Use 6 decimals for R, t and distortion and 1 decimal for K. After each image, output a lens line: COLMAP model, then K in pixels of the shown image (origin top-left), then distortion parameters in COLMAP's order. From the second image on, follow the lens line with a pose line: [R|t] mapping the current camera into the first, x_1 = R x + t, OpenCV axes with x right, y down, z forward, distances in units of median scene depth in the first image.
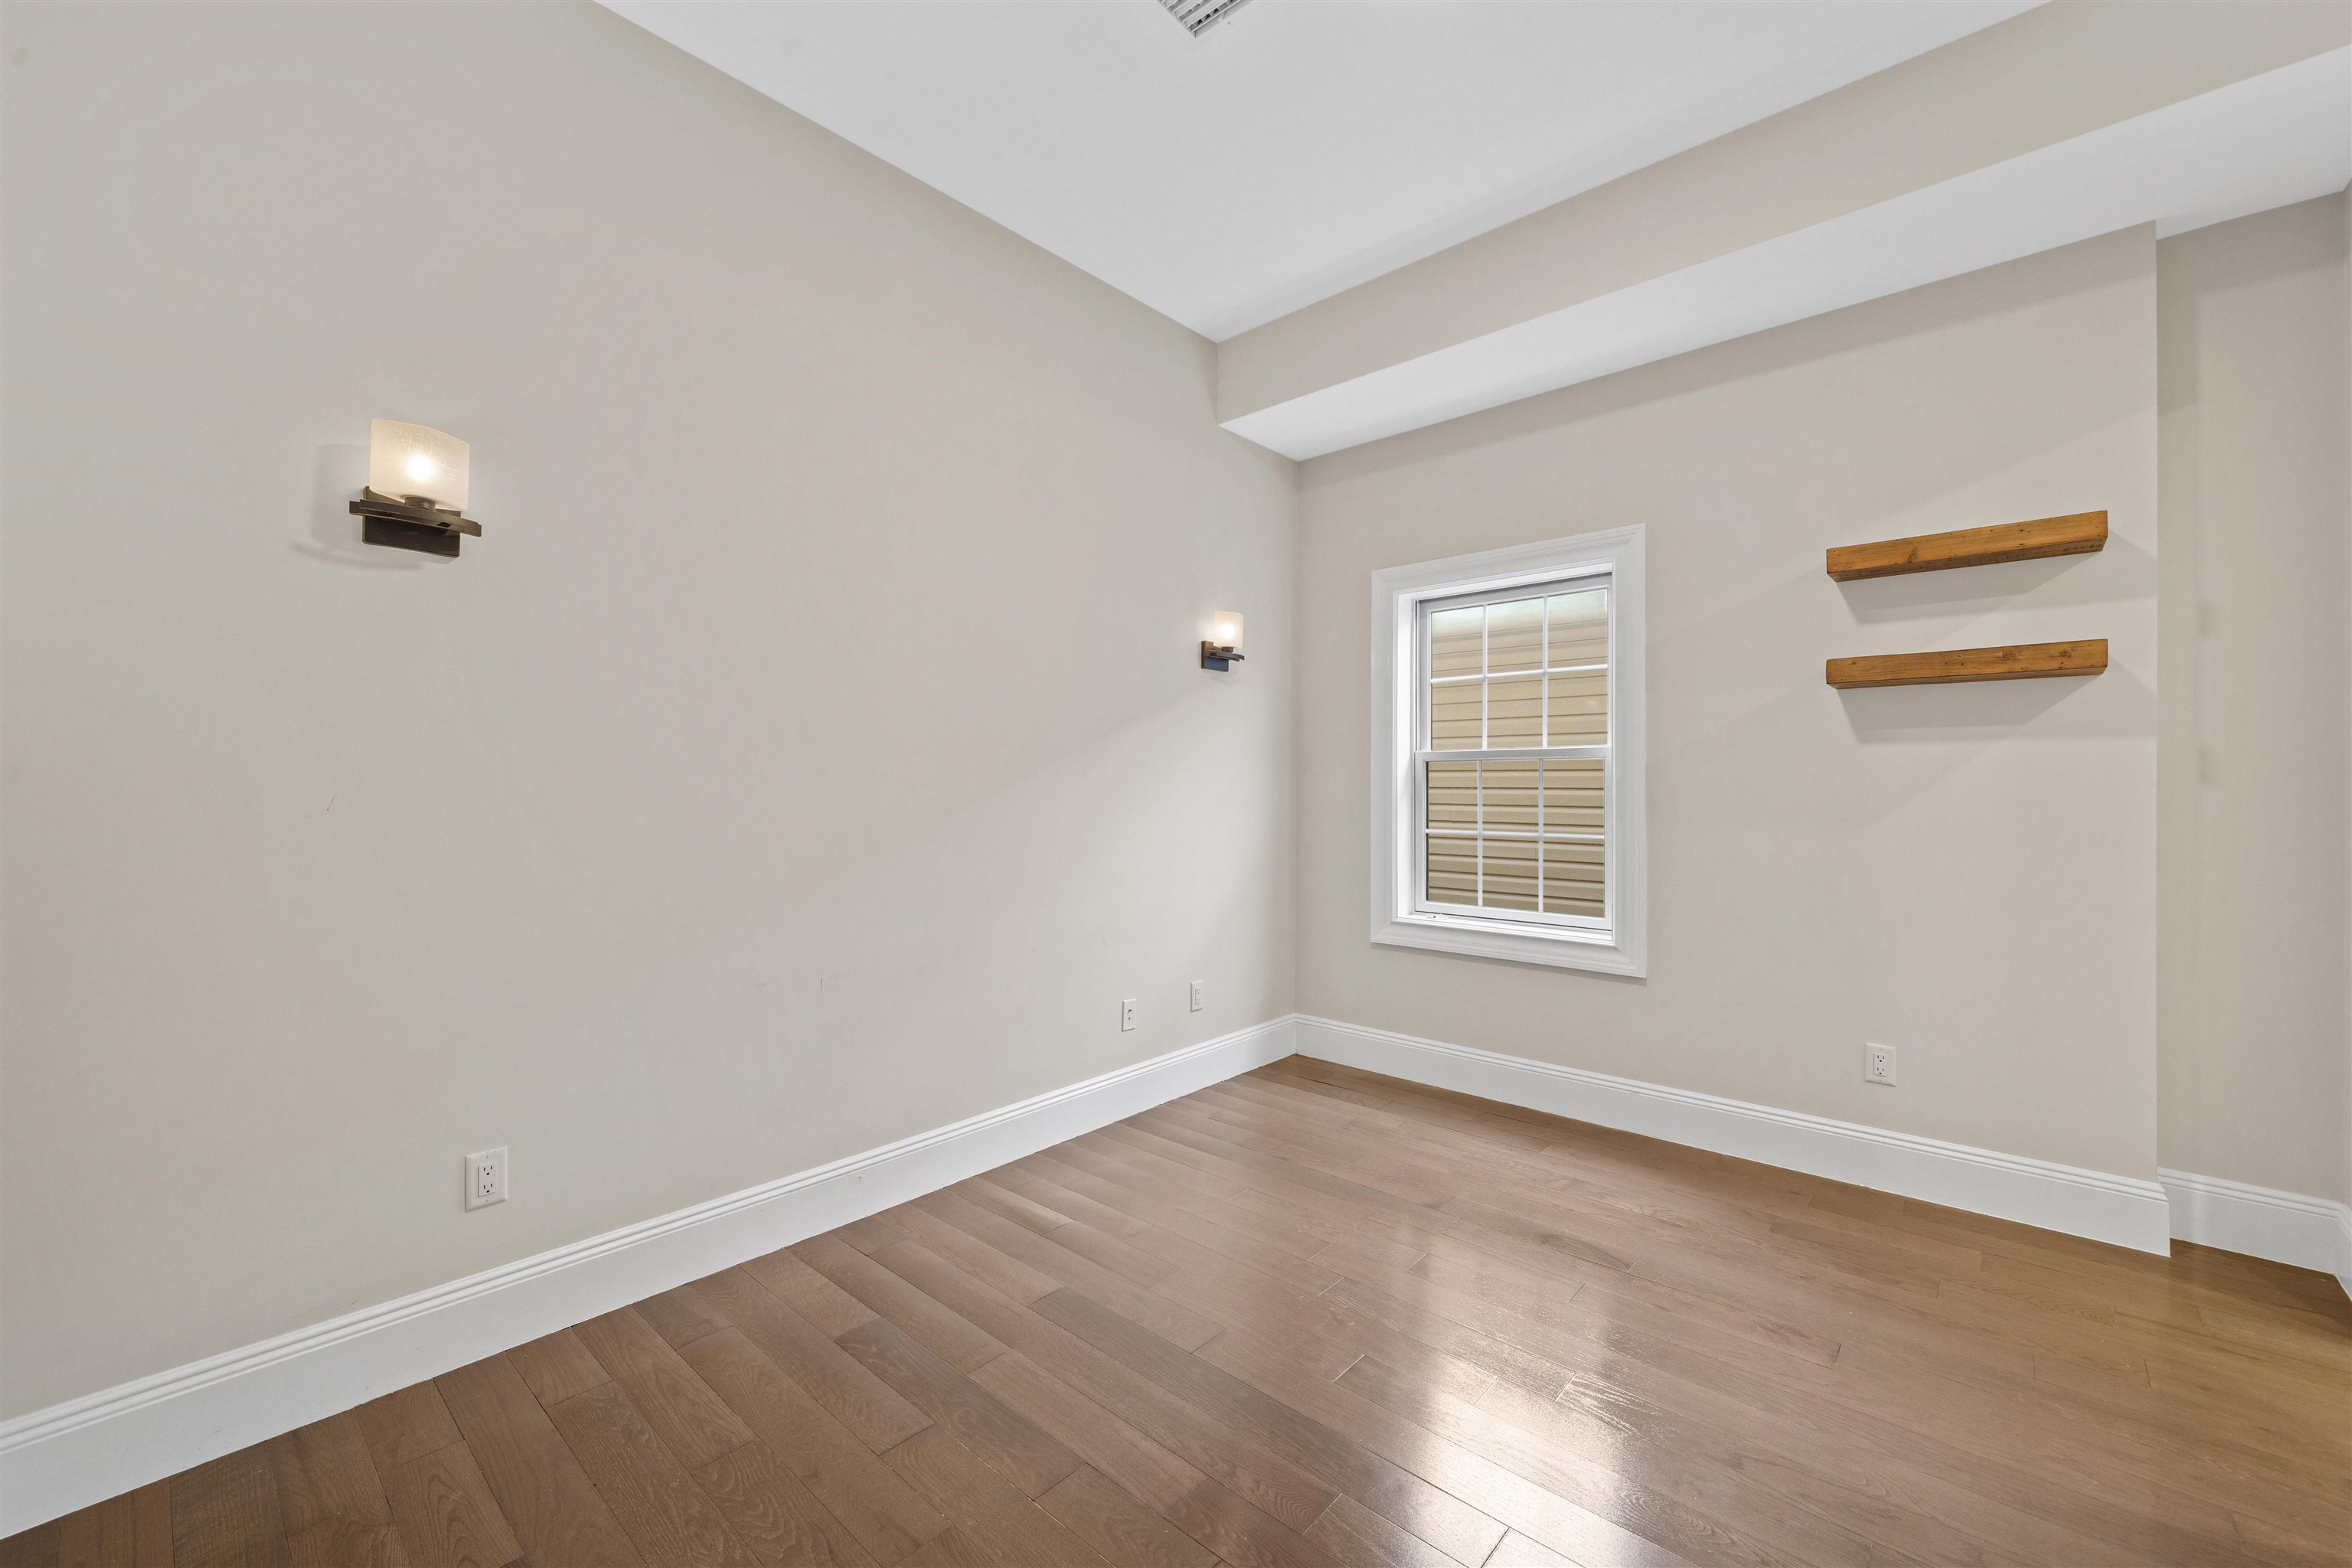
lens RADIAL K [[932.4, 0, 1193.6], [0, 932.4, 773.8], [0, 0, 1]] dist [0.000998, -0.001012]
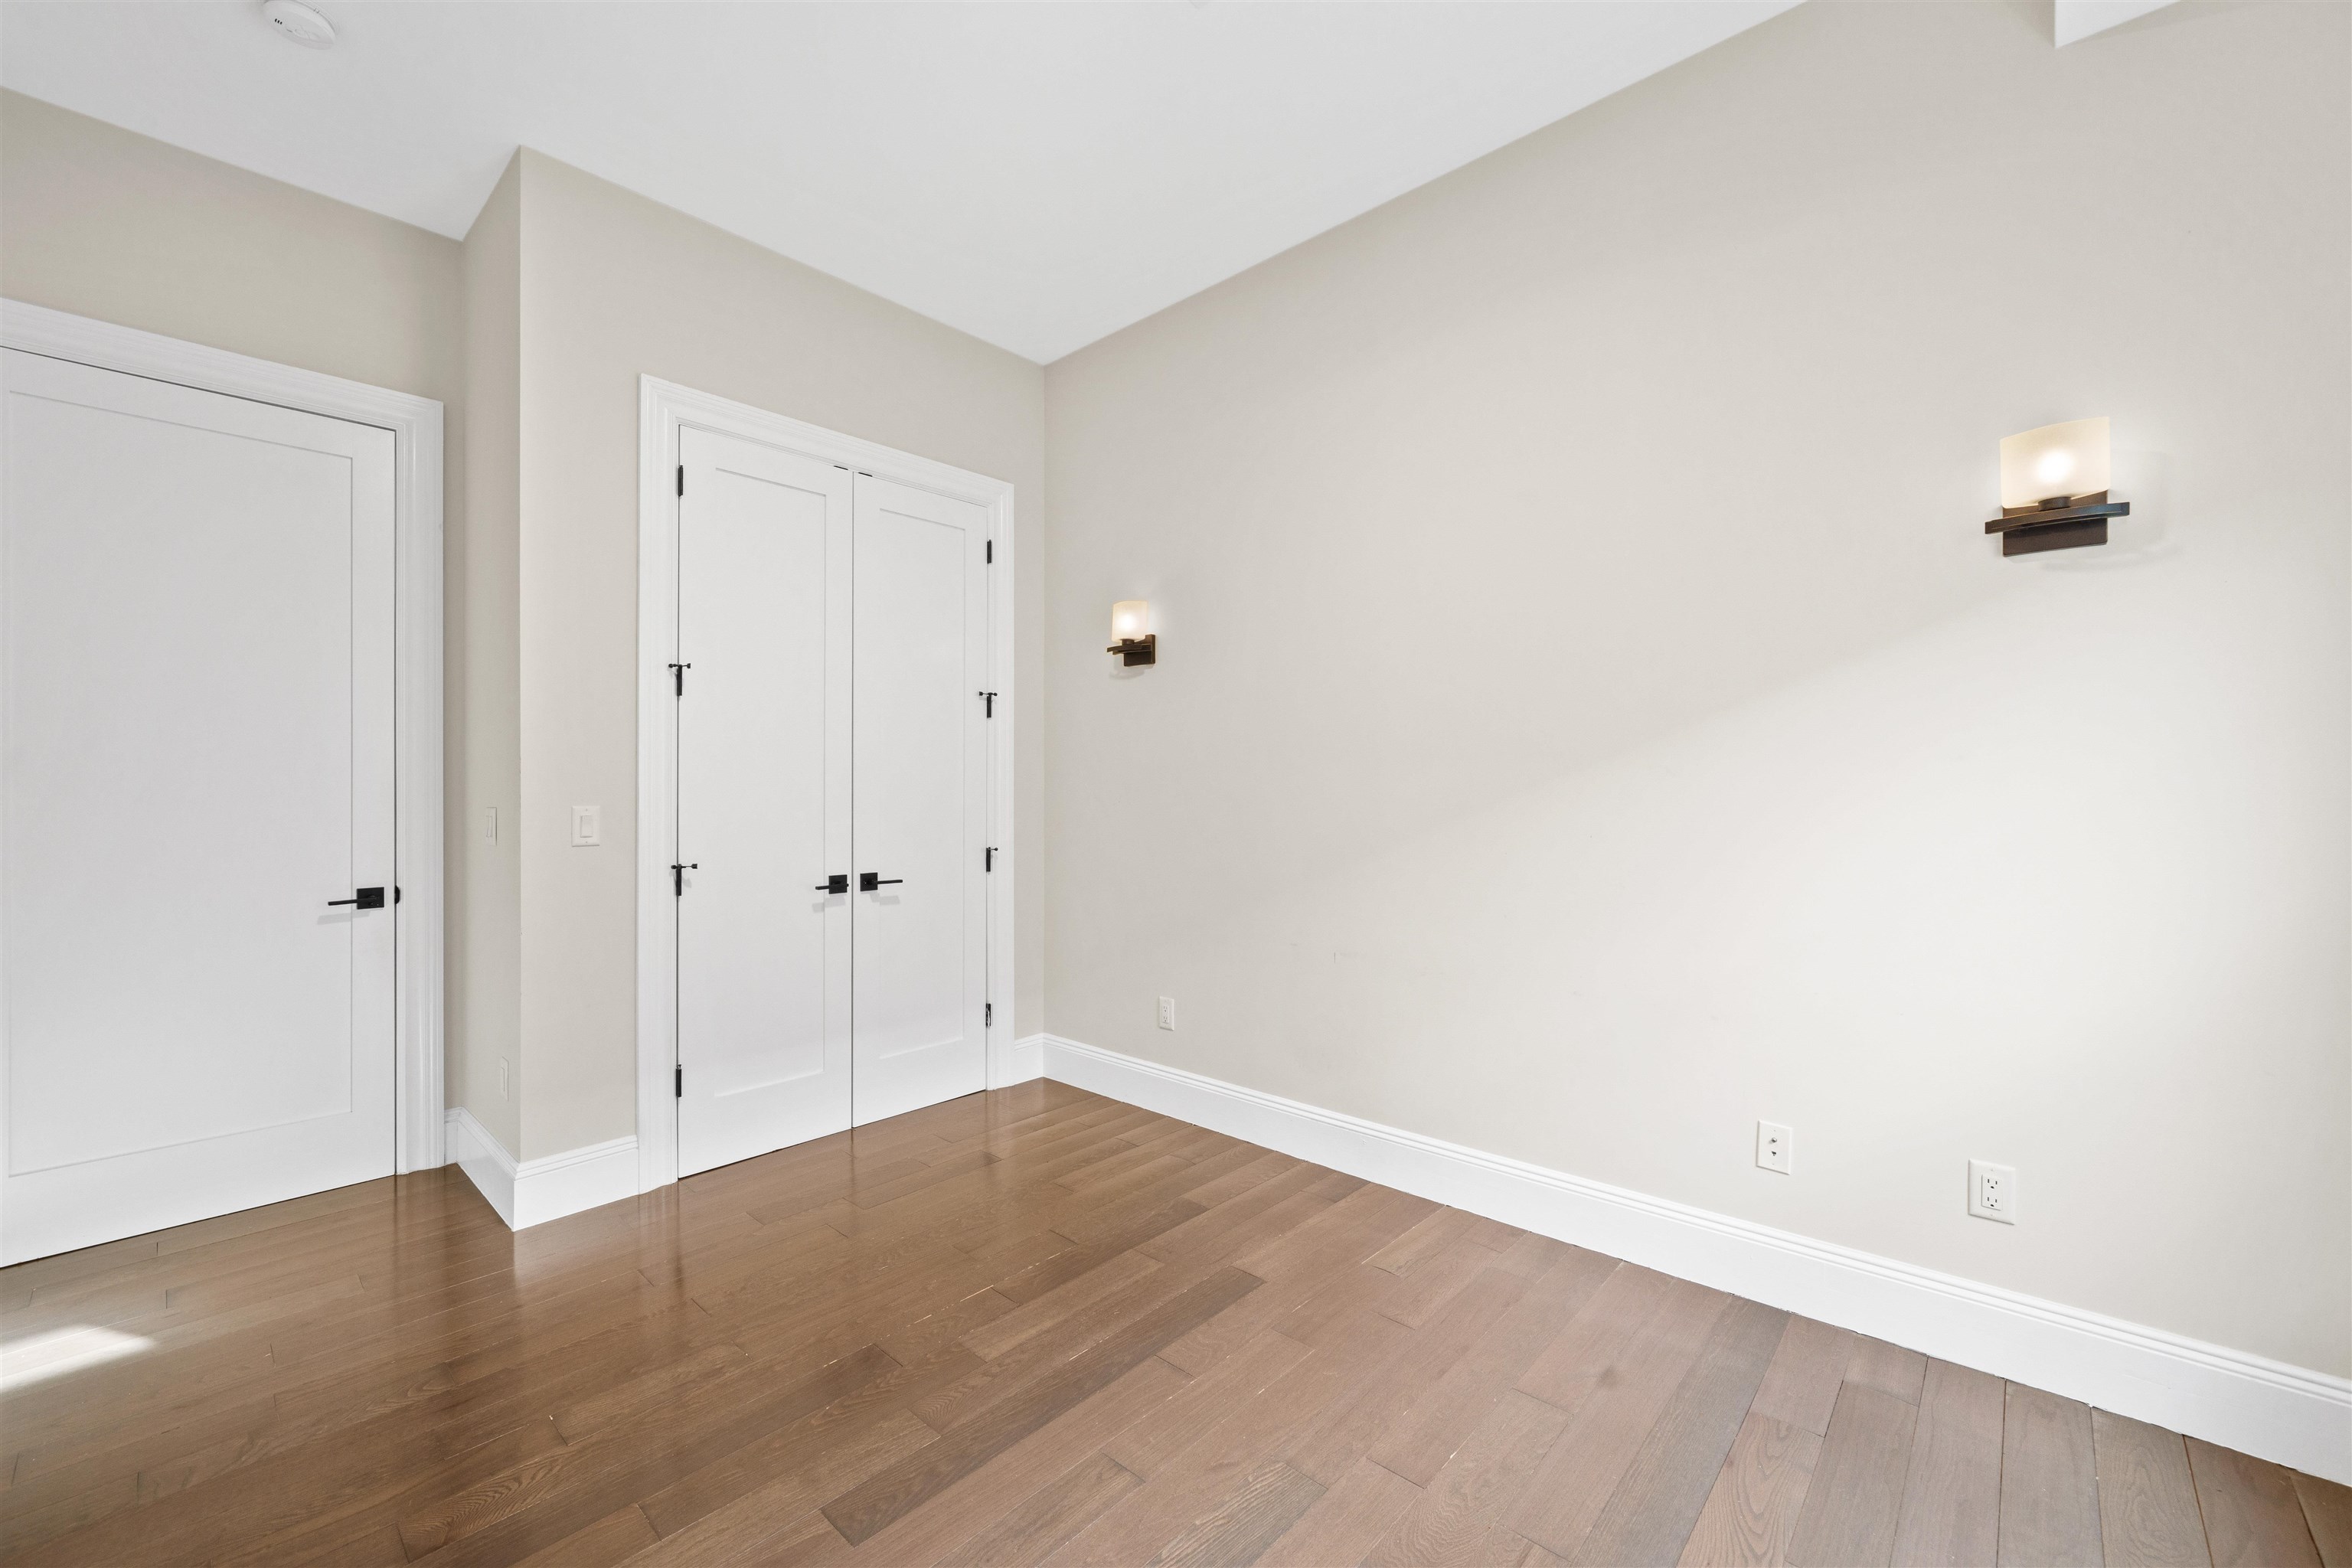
lens RADIAL K [[932.4, 0, 1193.8], [0, 932.4, 799.9], [0, 0, 1]] dist [0.000998, -0.001012]
pose [[-0.005788, 0.002310, -0.999981, 0.794784], [0.007933, 0.999966, 0.002264, 0.022648], [0.999952, -0.007920, -0.005807, 0.847224]]
